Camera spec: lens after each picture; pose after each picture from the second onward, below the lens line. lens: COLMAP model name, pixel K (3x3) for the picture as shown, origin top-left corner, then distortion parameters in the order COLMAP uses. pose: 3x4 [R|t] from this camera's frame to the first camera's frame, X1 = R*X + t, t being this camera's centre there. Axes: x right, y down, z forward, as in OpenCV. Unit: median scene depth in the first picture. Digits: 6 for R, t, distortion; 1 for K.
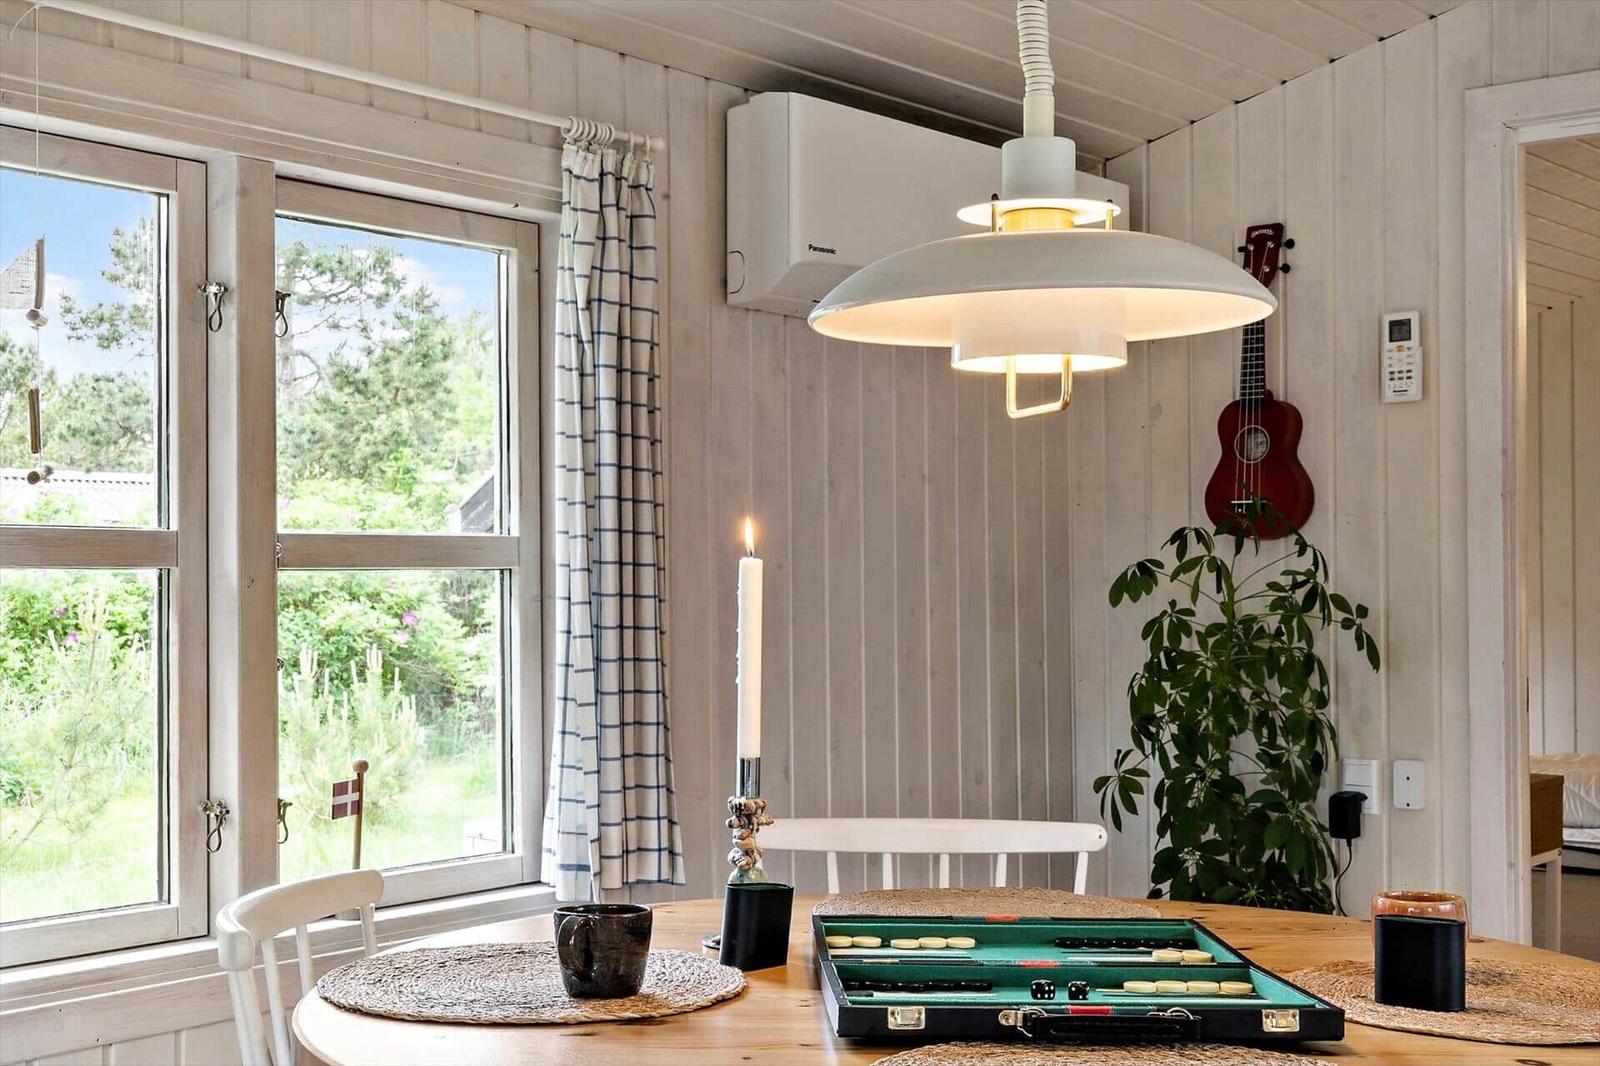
lens RADIAL K [[2014.5, 0, 801.0], [0, 2014.5, 578.0], [0, 0, 1]] dist [0.015369, 0.021028]
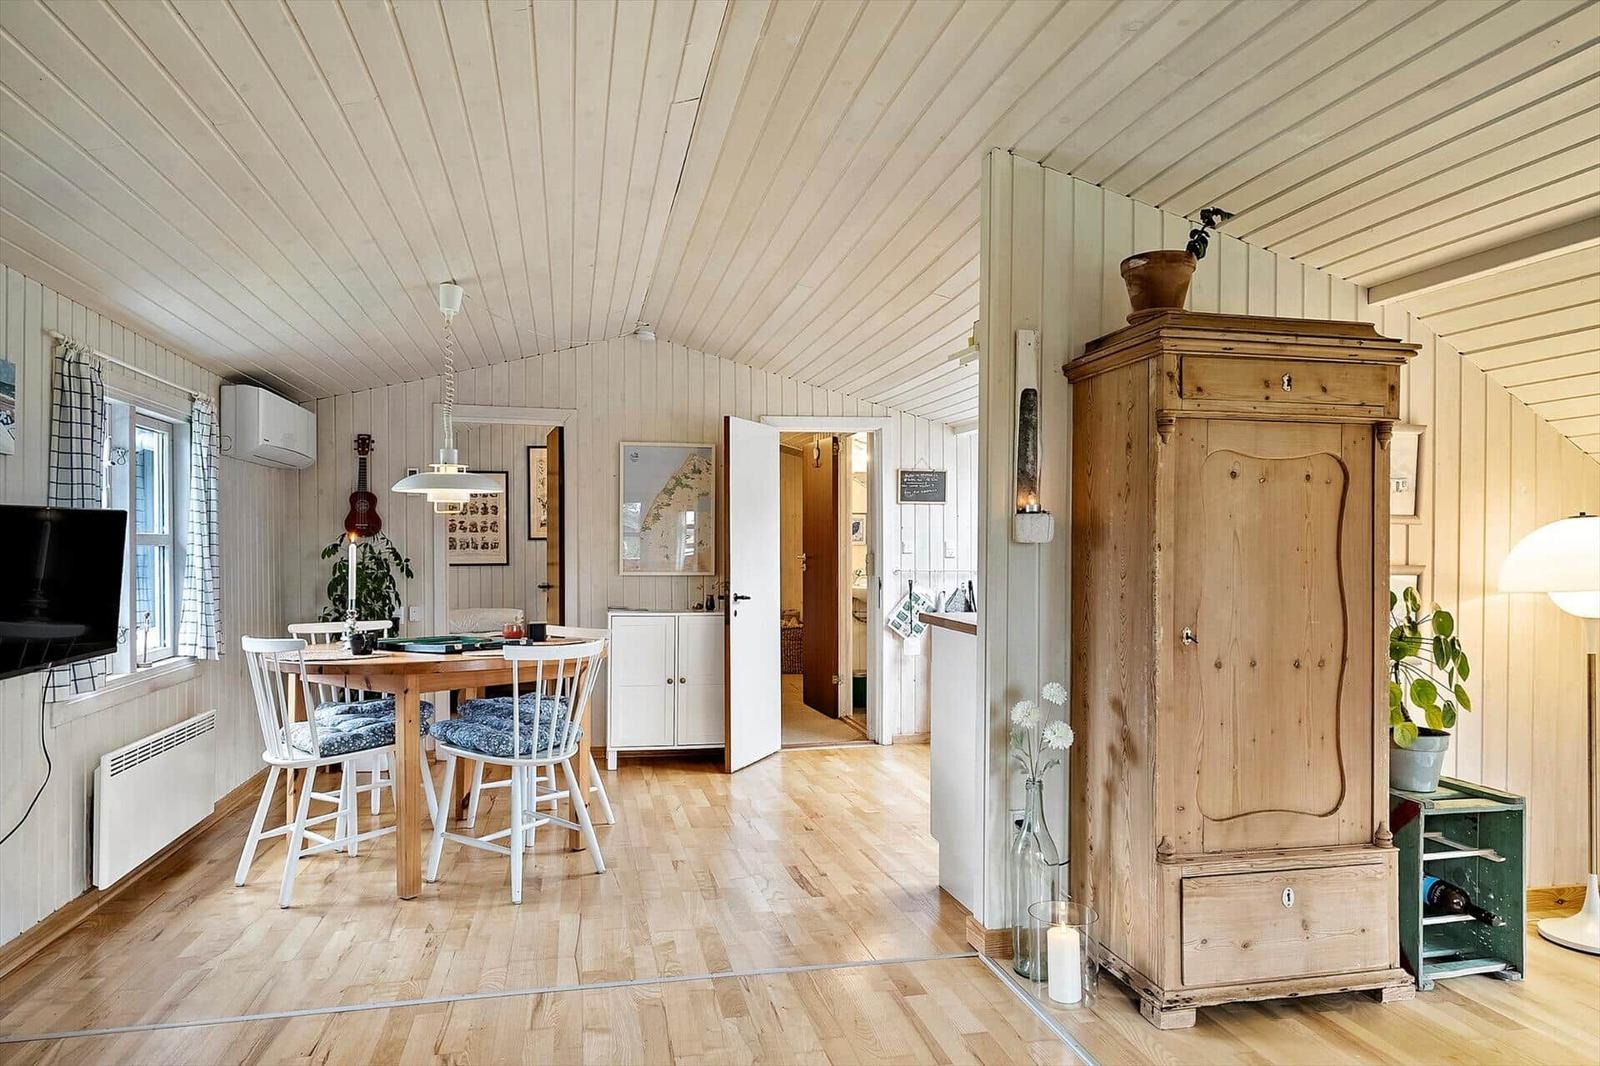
lens RADIAL K [[1141.3, 0, 800.0], [0, 1141.3, 533.0], [0, 0, 1]] dist [0.000303, 0.000334]
pose [[0.612537, 0.019545, 0.790200, -0.788985], [-0.011353, 0.999809, -0.015930, -0.005899], [-0.790361, 0.000787, 0.612641, -0.628504]]
